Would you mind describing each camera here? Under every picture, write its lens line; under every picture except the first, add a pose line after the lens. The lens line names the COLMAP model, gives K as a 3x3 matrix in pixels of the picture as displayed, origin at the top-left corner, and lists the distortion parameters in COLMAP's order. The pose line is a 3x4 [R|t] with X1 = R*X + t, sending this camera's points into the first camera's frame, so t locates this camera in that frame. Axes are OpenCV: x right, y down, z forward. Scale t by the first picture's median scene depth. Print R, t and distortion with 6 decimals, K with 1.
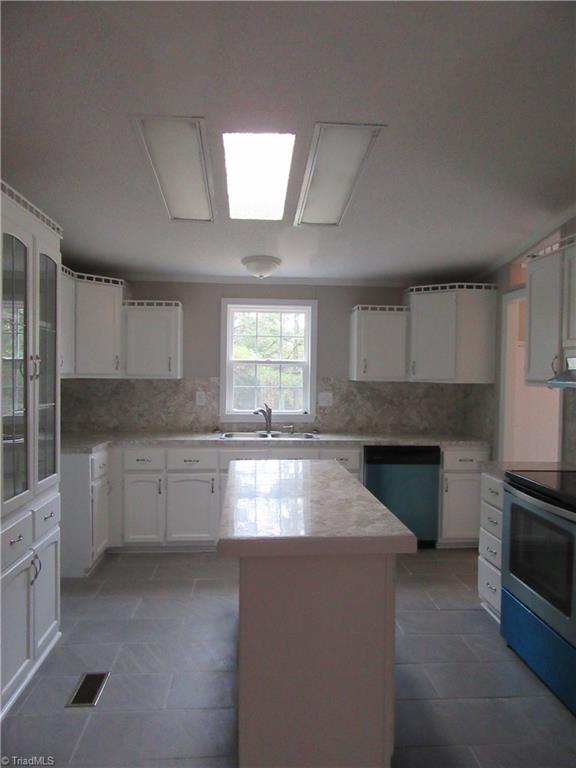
lens RADIAL K [[580.3, 0, 283.9], [0, 580.3, 390.4], [0, 0, 1]] dist [0.029006, -0.007119]
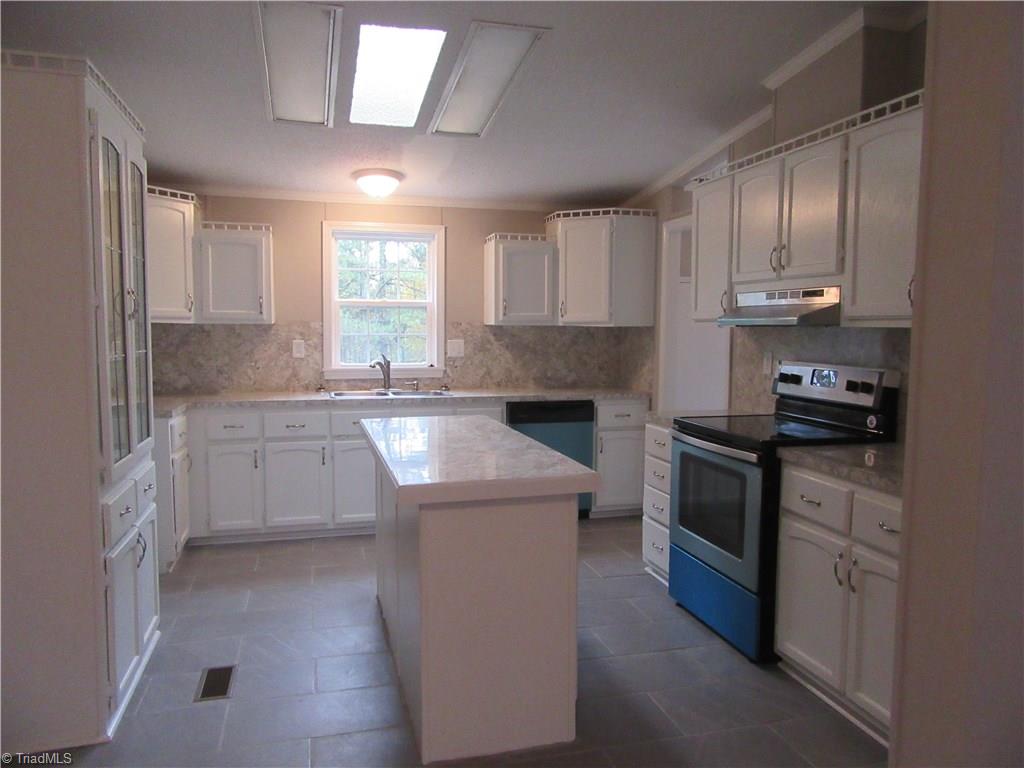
lens RADIAL K [[782.0, 0, 499.4], [0, 782.0, 384.8], [0, 0, 1]] dist [0.043210, -0.002743]
pose [[0.983949, -0.020468, 0.177274, -0.071845], [0.011881, 0.998710, 0.049367, 0.014580], [-0.178056, -0.046468, 0.982923, -0.106763]]
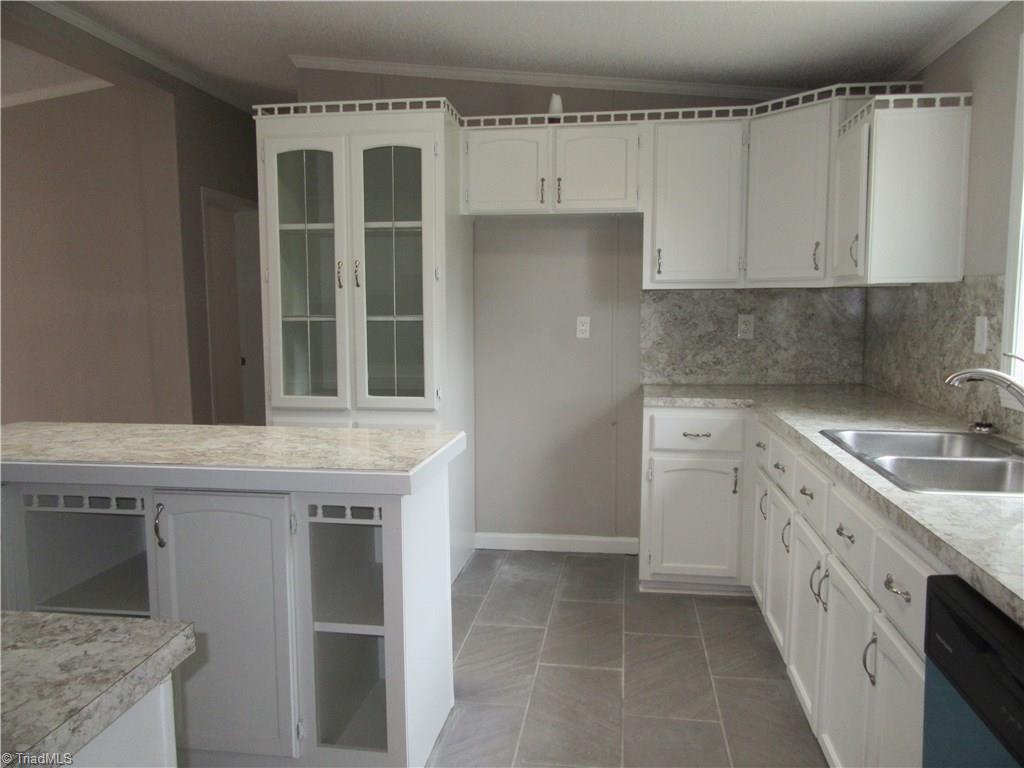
lens RADIAL K [[773.7, 0, 512.0], [0, 773.7, 384.0], [0, 0, 1]] dist [0.029006, -0.007119]
pose [[-0.215739, 0.088080, -0.972470, 0.454400], [-0.027185, 0.994995, 0.096151, 0.005809], [0.976073, 0.047180, -0.212265, 0.902584]]
